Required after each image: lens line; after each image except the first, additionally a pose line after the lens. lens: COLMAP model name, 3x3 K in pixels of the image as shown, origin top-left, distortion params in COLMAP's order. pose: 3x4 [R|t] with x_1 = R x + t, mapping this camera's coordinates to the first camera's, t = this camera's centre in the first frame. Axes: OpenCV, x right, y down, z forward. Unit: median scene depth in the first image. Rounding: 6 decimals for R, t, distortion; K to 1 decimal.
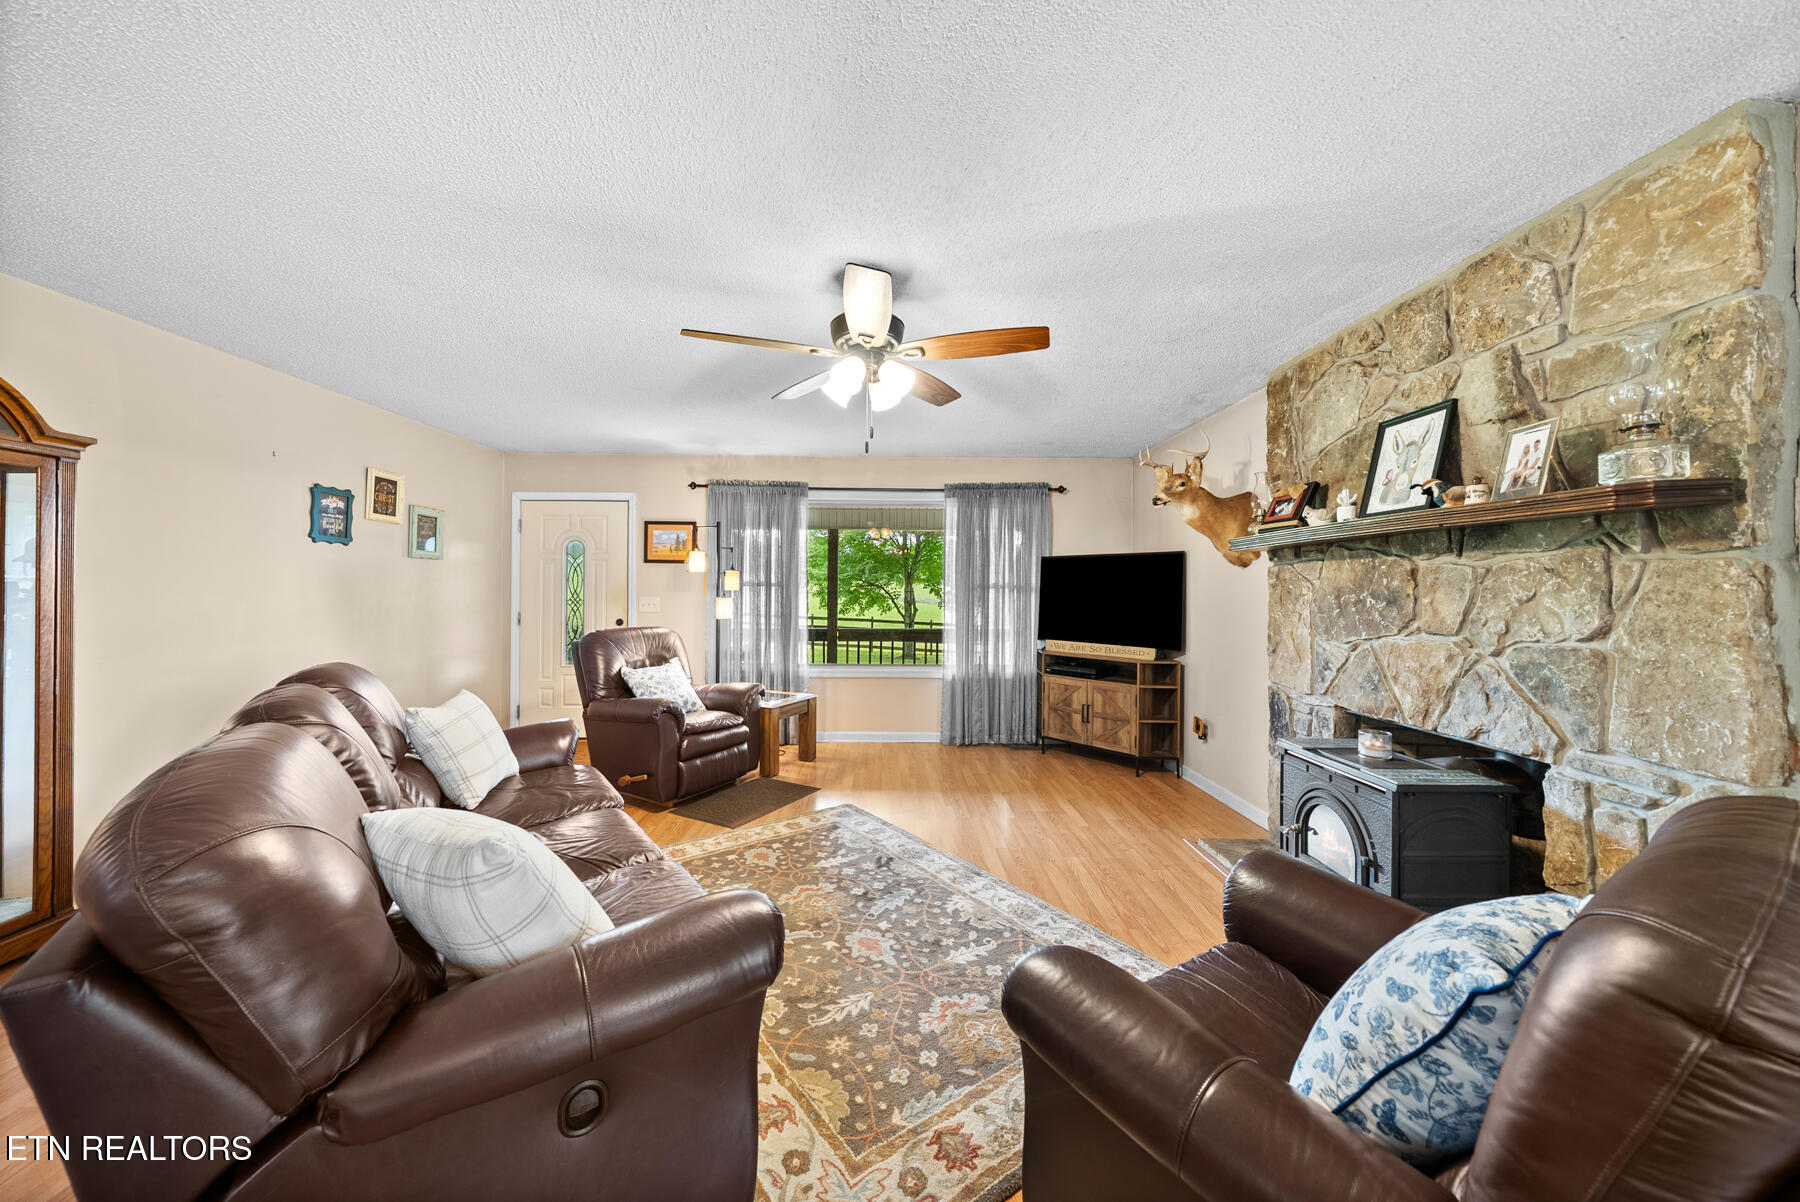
lens RADIAL K [[628.1, 0, 895.3], [0, 628.1, 603.4], [0, 0, 1]] dist [-0.005580, 0.000341]
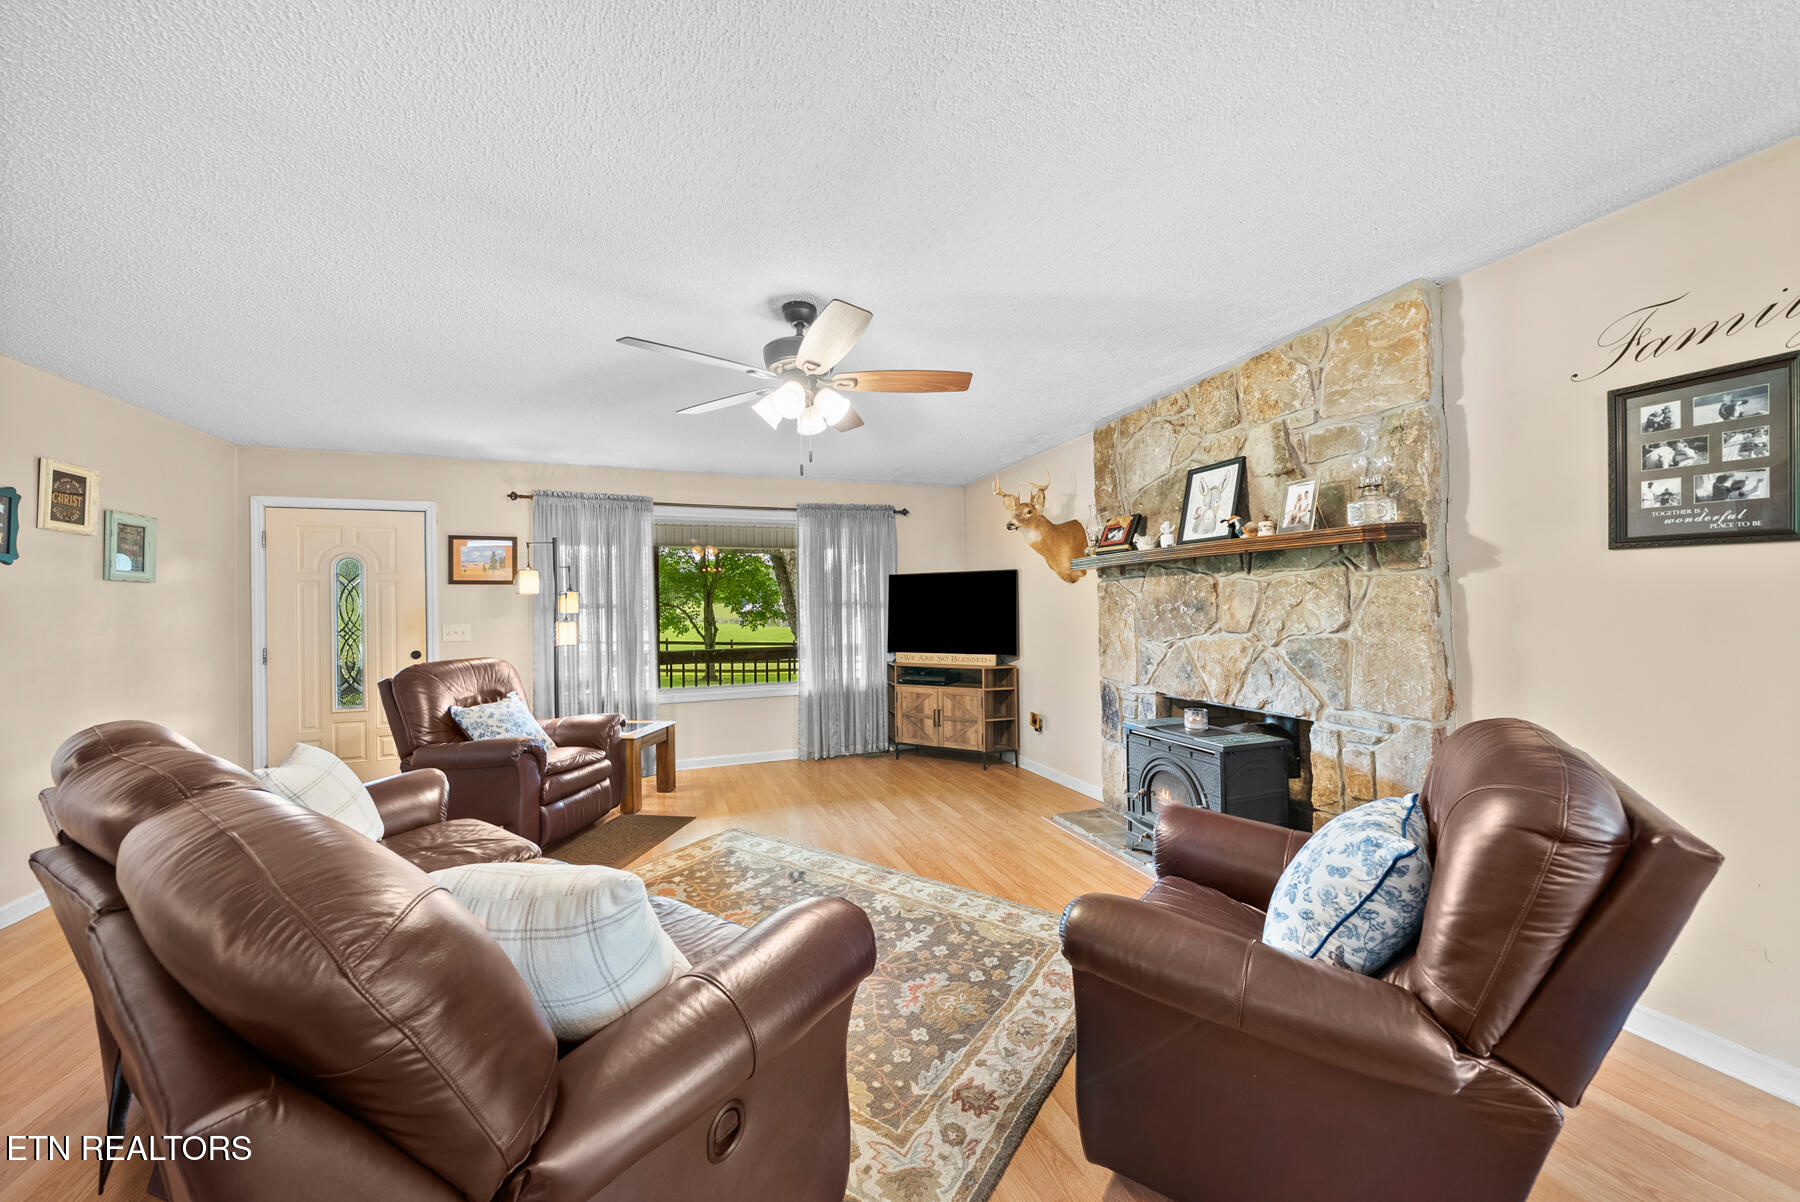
lens RADIAL K [[626.0, 0, 899.7], [0, 626.0, 619.4], [0, 0, 1]] dist [-0.004859, -0.000250]
pose [[0.943079, -0.028495, 0.331345, -0.228489], [0.029197, 0.999570, 0.002860, -0.002402], [-0.331284, 0.006977, 0.943505, -0.016571]]
